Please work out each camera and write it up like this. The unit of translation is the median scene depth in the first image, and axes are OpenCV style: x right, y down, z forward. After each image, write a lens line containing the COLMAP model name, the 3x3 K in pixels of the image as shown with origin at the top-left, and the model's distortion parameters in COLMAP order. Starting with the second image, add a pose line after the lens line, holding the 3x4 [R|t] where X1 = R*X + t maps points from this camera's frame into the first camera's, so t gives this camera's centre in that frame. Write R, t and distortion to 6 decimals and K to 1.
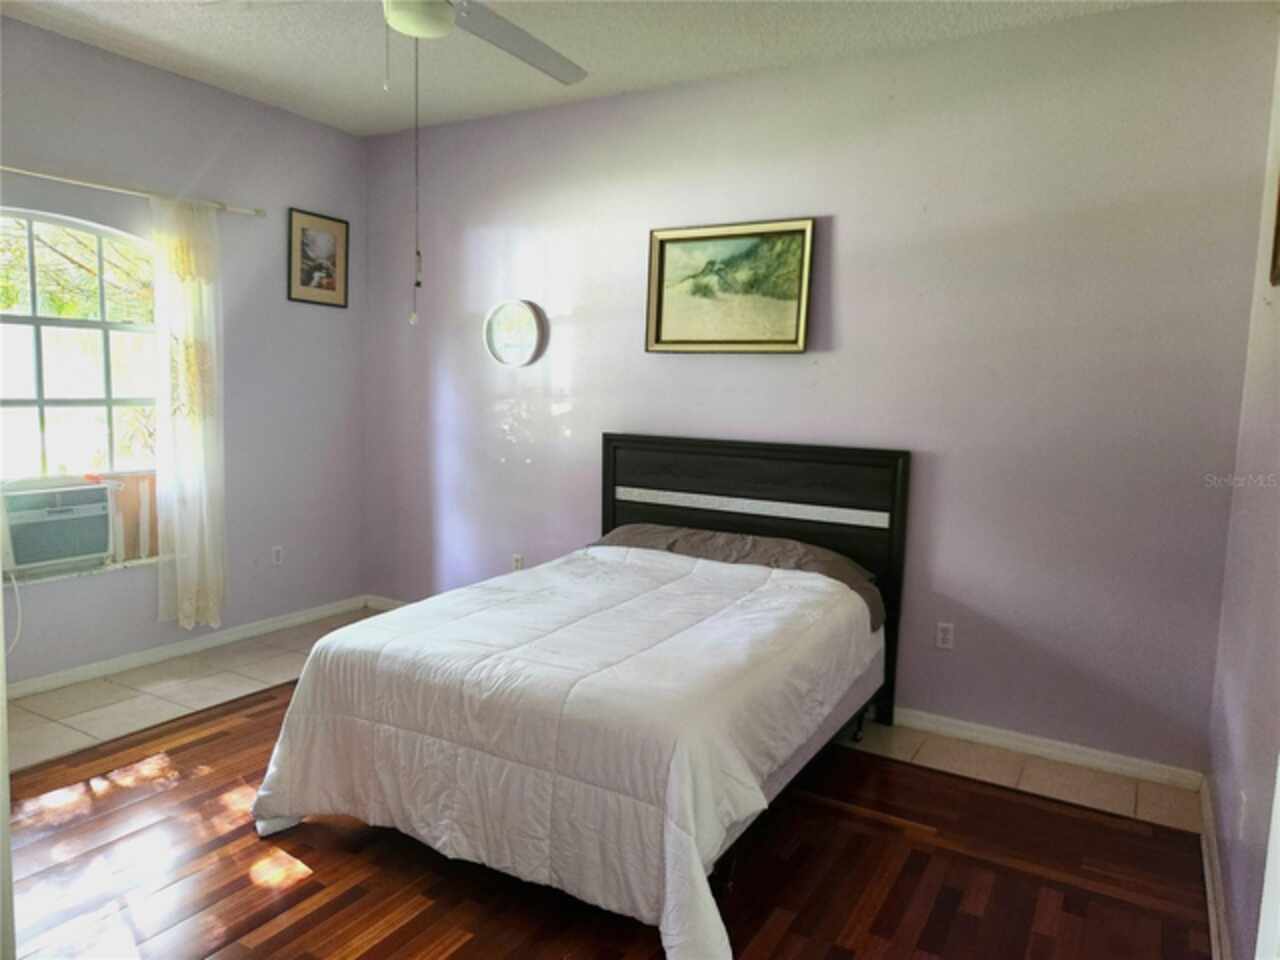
lens RADIAL K [[860.9, 0, 645.7], [0, 860.9, 469.0], [0, 0, 1]] dist [0.057205, -0.053983]
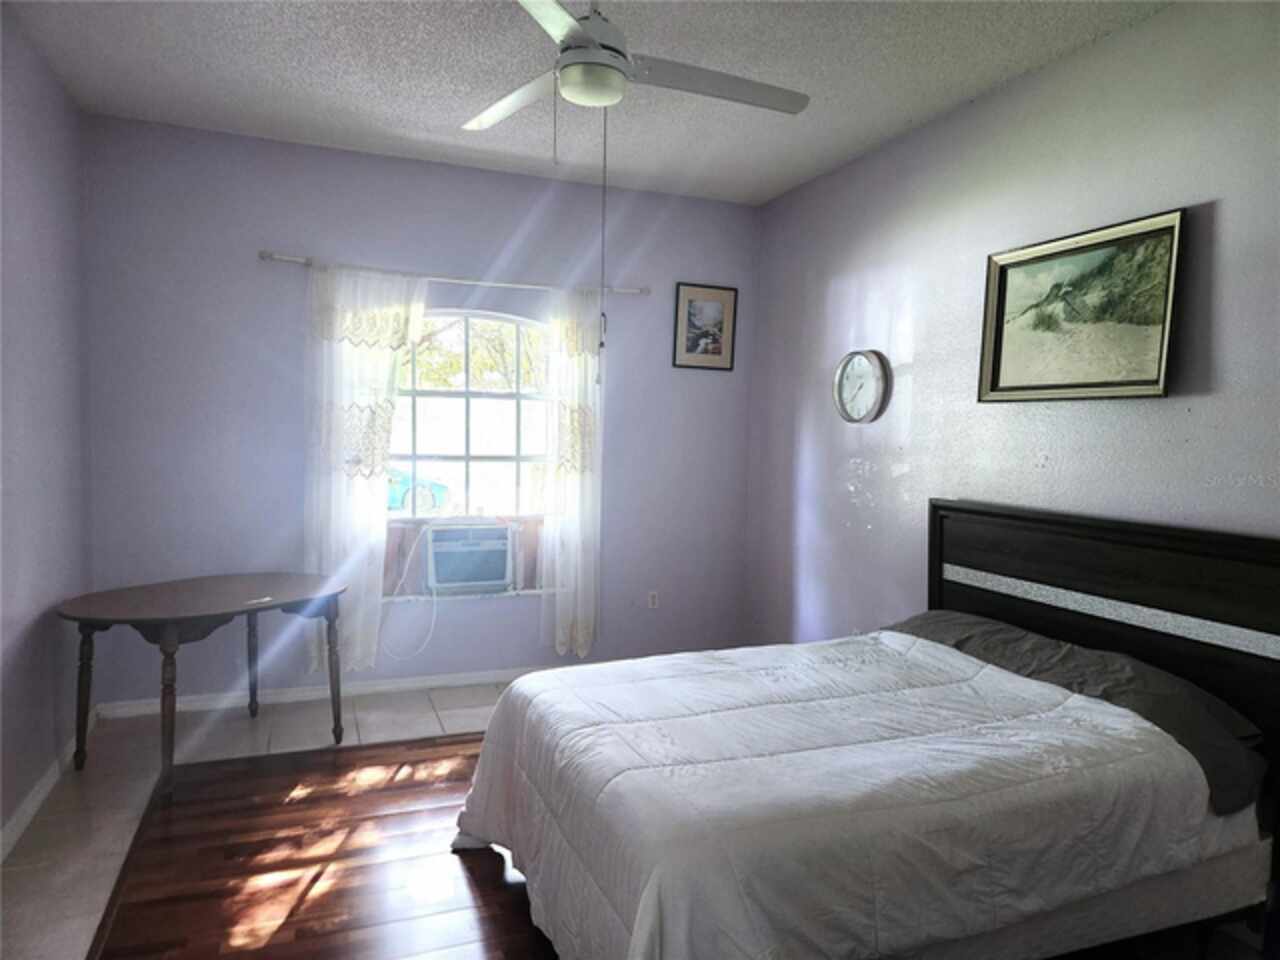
lens RADIAL K [[860.9, 0, 638.2], [0, 860.9, 480.5], [0, 0, 1]] dist [0.057205, -0.053983]
pose [[0.782135, 0.024923, -0.622611, 0.278172], [-0.058928, 0.997680, -0.034089, -0.014706], [0.620317, 0.063351, 0.781789, 0.163691]]
